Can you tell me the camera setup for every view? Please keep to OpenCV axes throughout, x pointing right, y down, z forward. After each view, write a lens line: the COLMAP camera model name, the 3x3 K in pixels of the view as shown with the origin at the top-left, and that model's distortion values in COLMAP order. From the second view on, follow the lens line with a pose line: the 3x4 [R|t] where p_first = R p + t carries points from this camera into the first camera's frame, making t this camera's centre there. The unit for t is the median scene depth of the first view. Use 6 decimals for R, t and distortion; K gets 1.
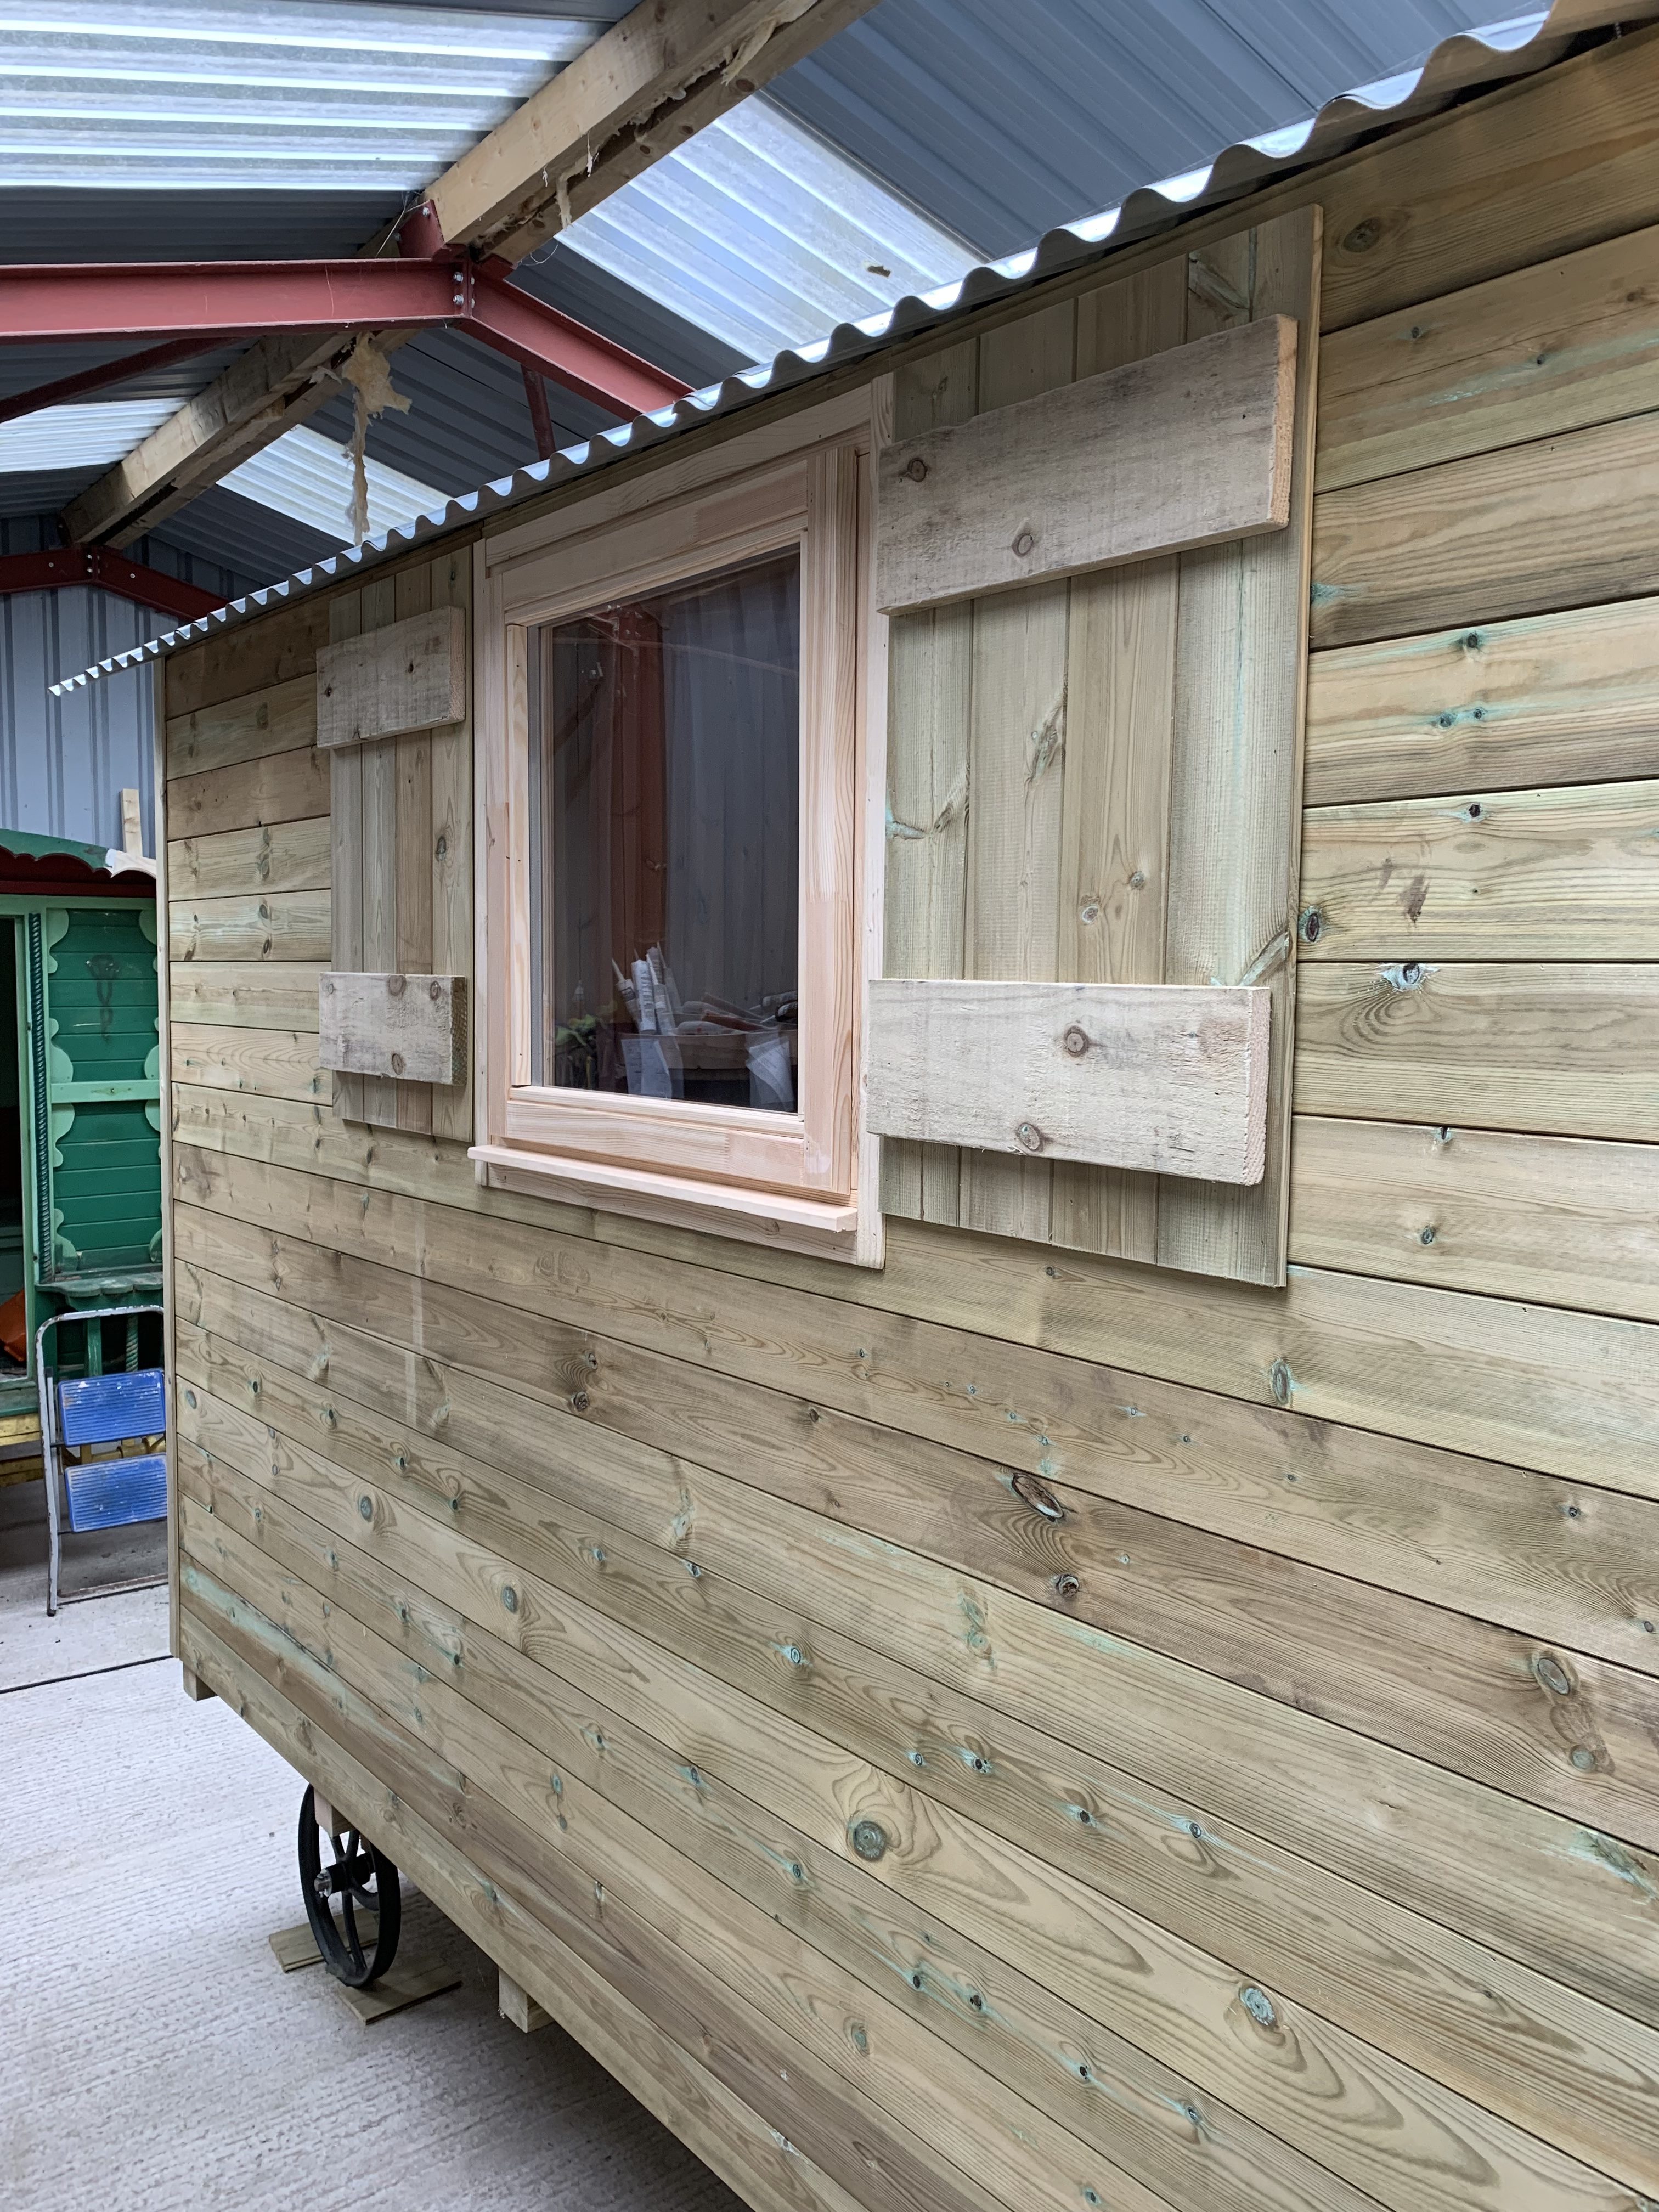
lens RADIAL K [[1673.4, 0, 829.4], [0, 1673.4, 1109.0], [0, 0, 1]] dist [0.000594, -0.002954]
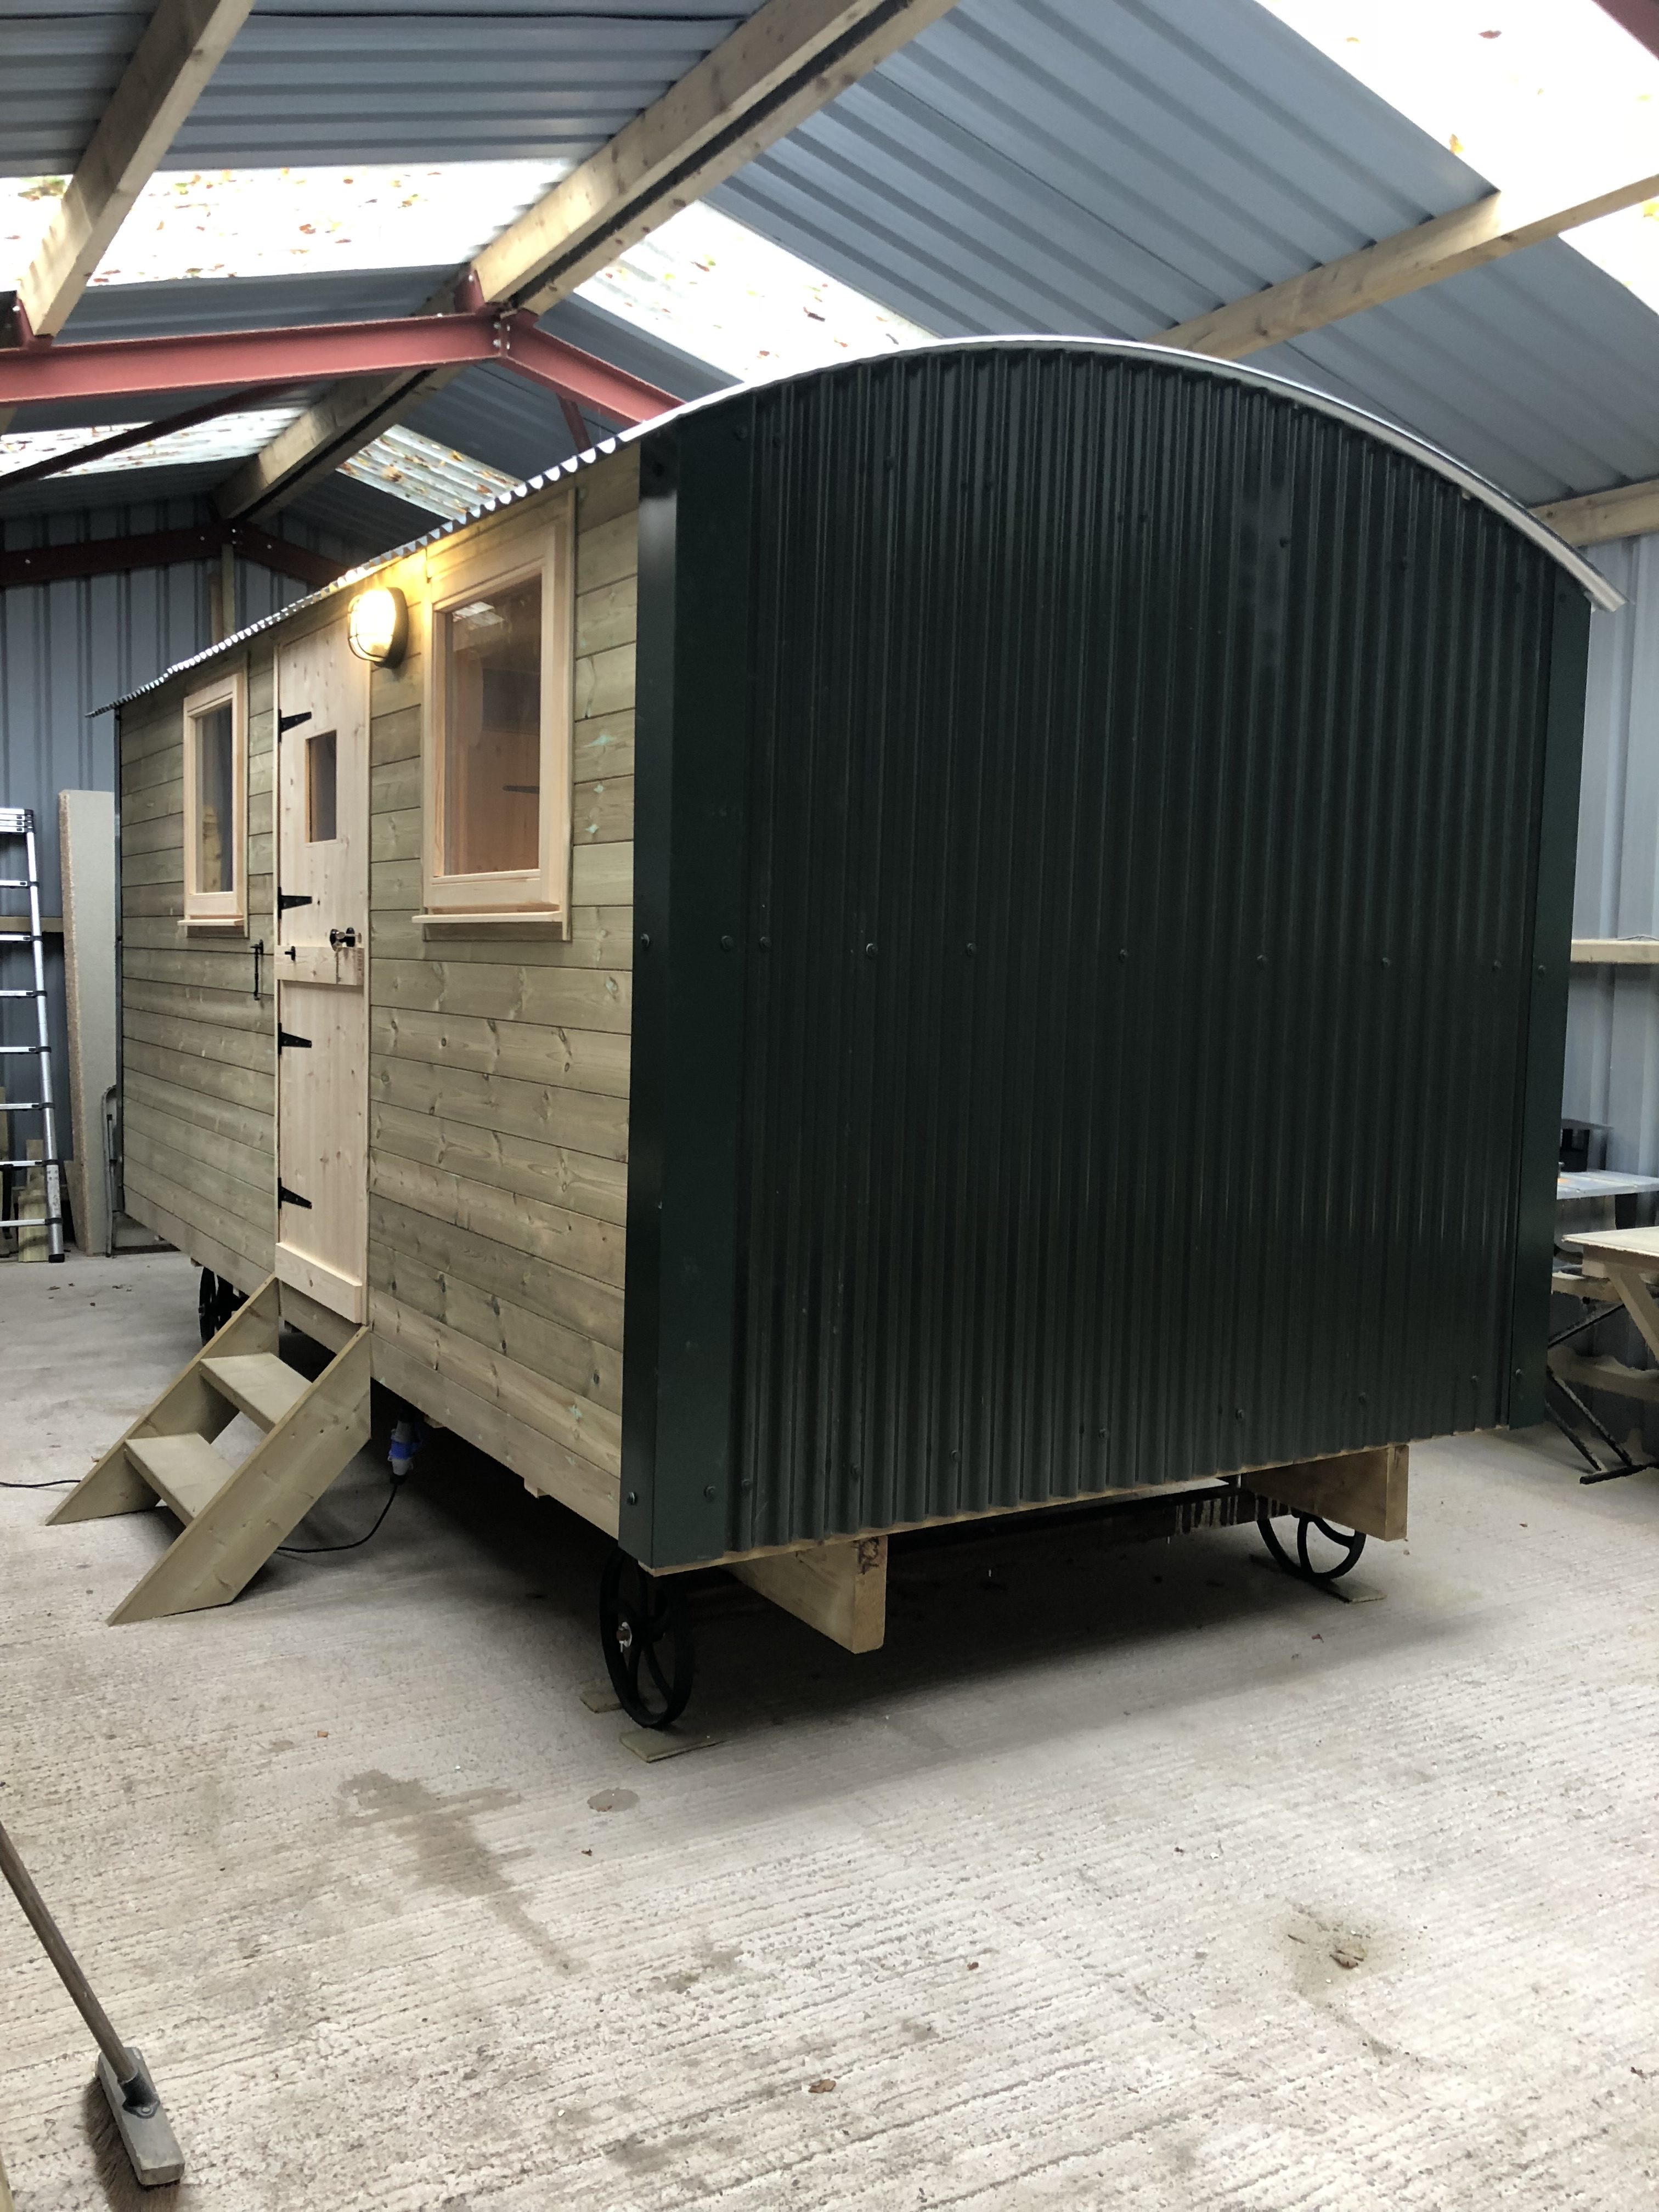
lens RADIAL K [[1800.9, 0, 828.4], [0, 1800.9, 1108.7], [0, 0, 1]] dist [-0.011379, -0.003120]
pose [[0.994543, 0.025001, -0.101288, 0.192046], [-0.024467, 0.999679, 0.006510, 0.098777], [0.101418, -0.003997, 0.994836, -0.370632]]
